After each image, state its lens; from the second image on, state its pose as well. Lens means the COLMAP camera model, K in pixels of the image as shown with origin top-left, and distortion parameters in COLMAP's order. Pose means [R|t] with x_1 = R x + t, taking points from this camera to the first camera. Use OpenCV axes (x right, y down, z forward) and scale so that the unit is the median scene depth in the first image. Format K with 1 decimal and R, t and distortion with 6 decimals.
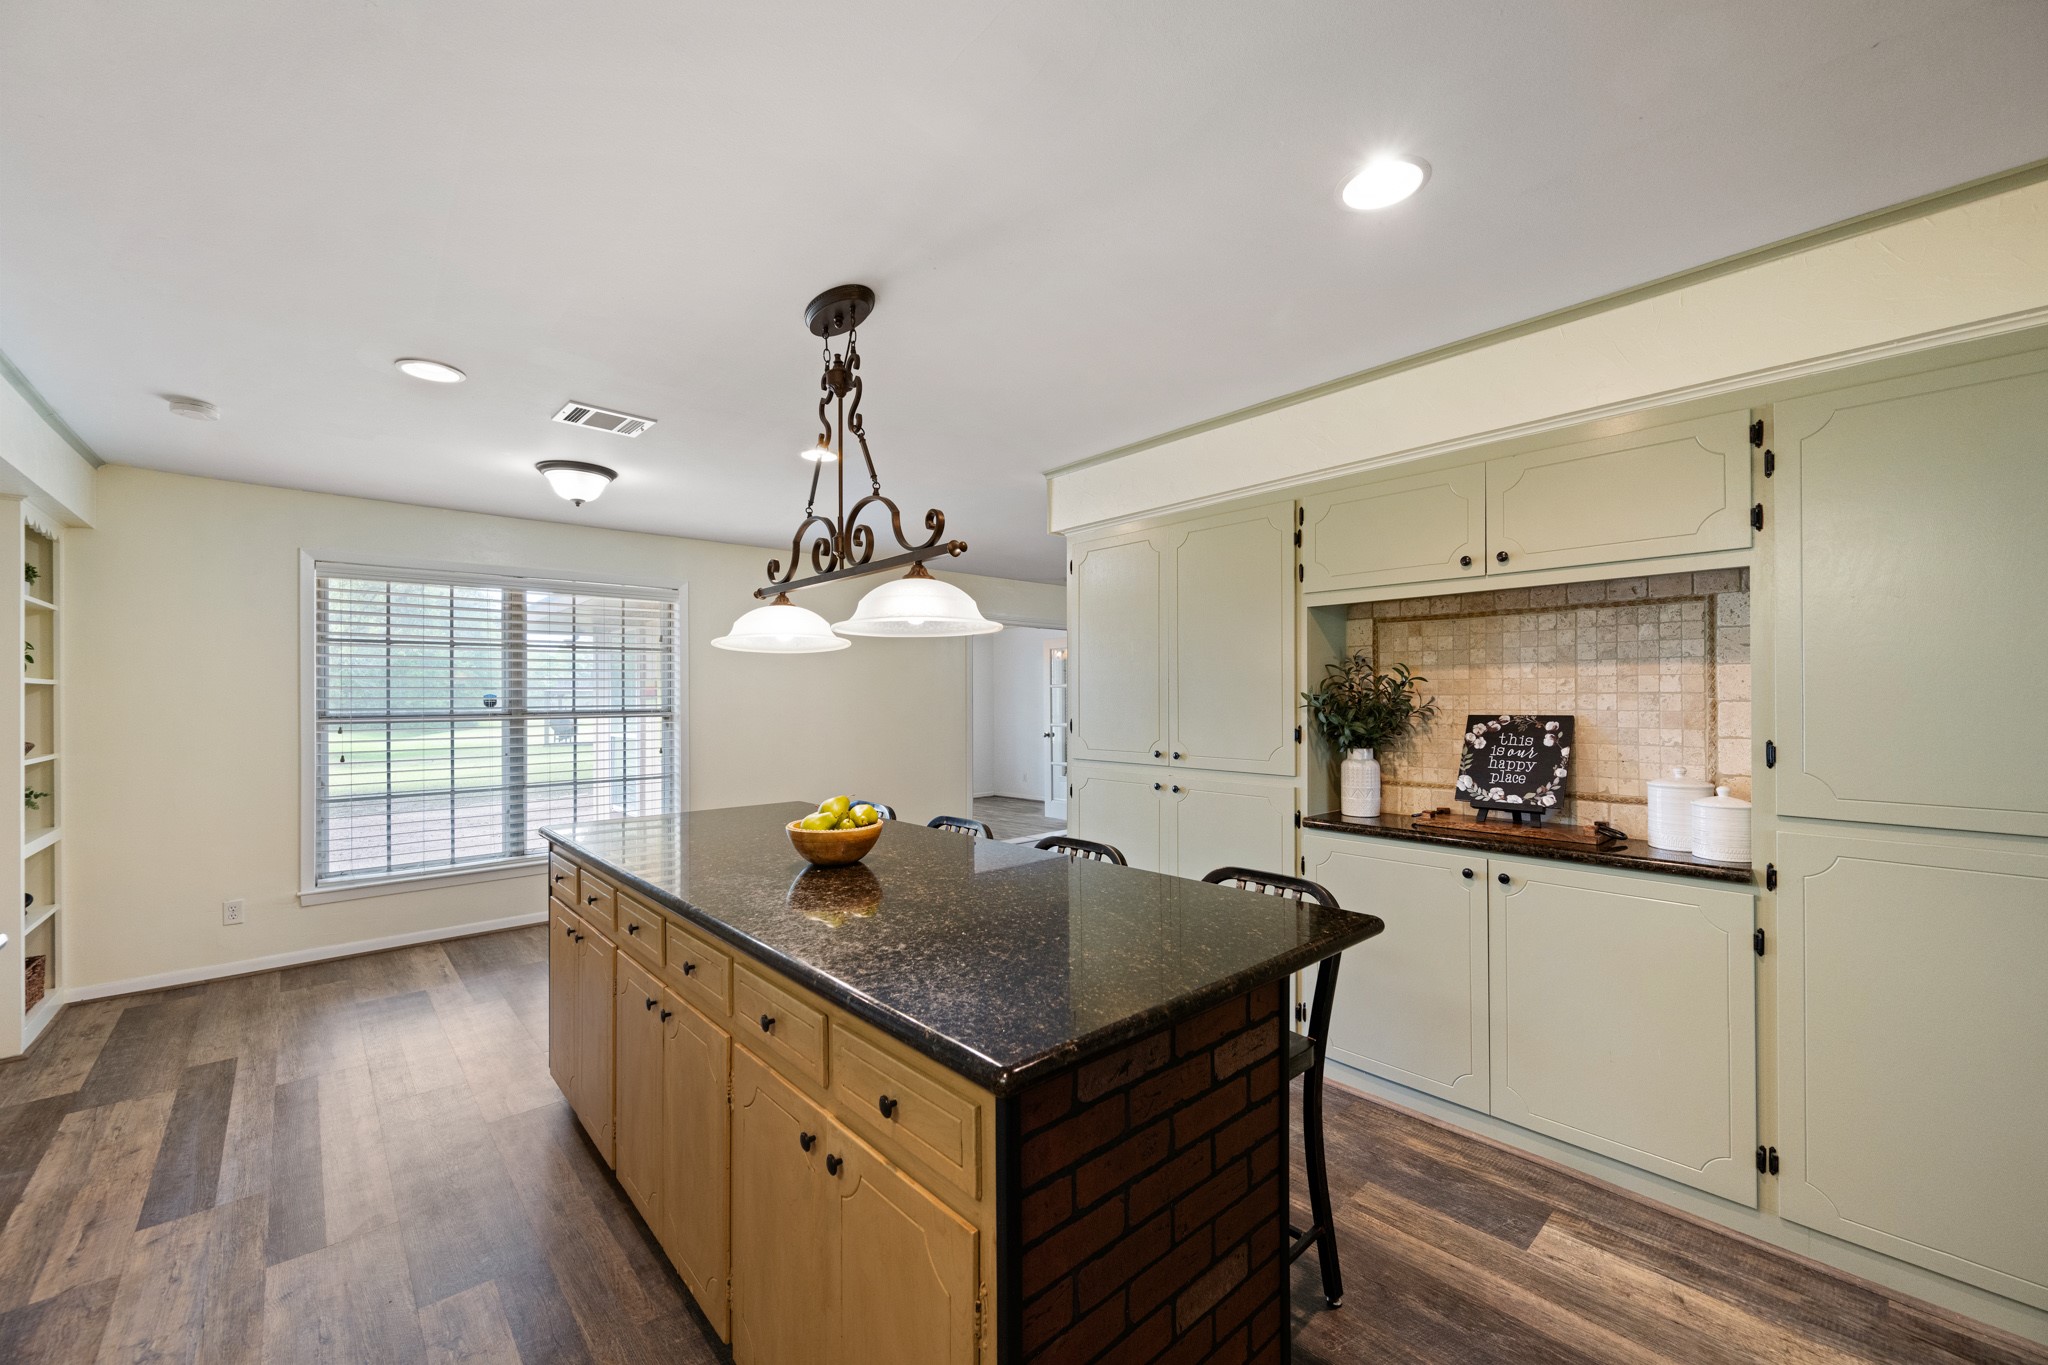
lens RADIAL K [[800.8, 0, 1027.7], [0, 800.8, 688.1], [0, 0, 1]] dist [0.000916, 0.000398]
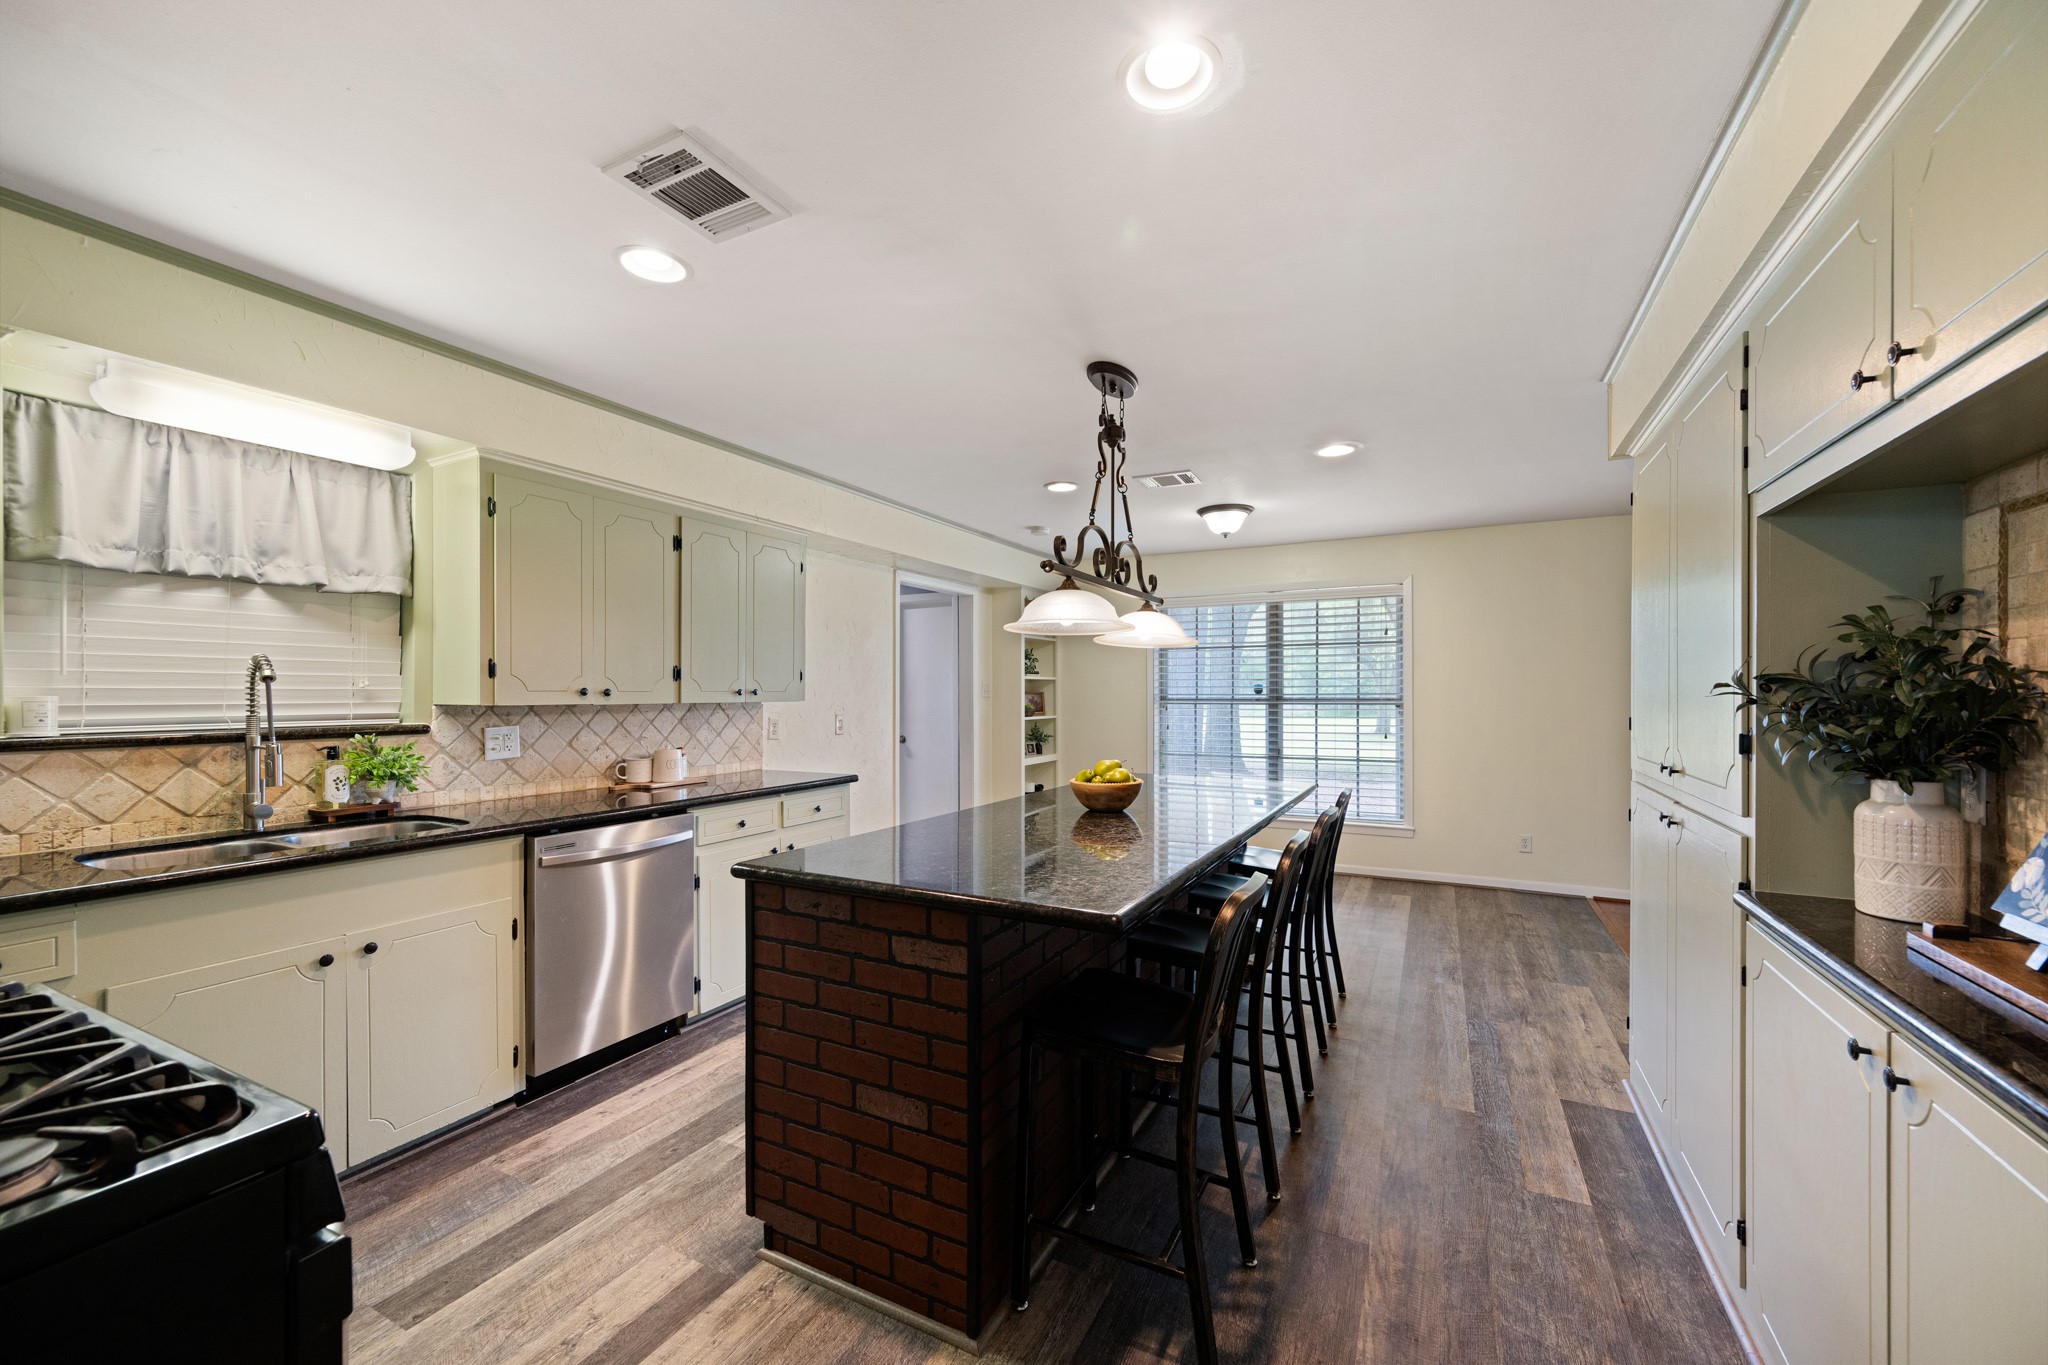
lens RADIAL K [[800.8, 0, 1034.4], [0, 800.8, 692.8], [0, 0, 1]] dist [0.000916, 0.000398]
pose [[0.348508, 0.004560, -0.937295, 0.540827], [0.009021, 0.999926, 0.008219, 0.009739], [0.937262, -0.011320, 0.348441, 0.256506]]
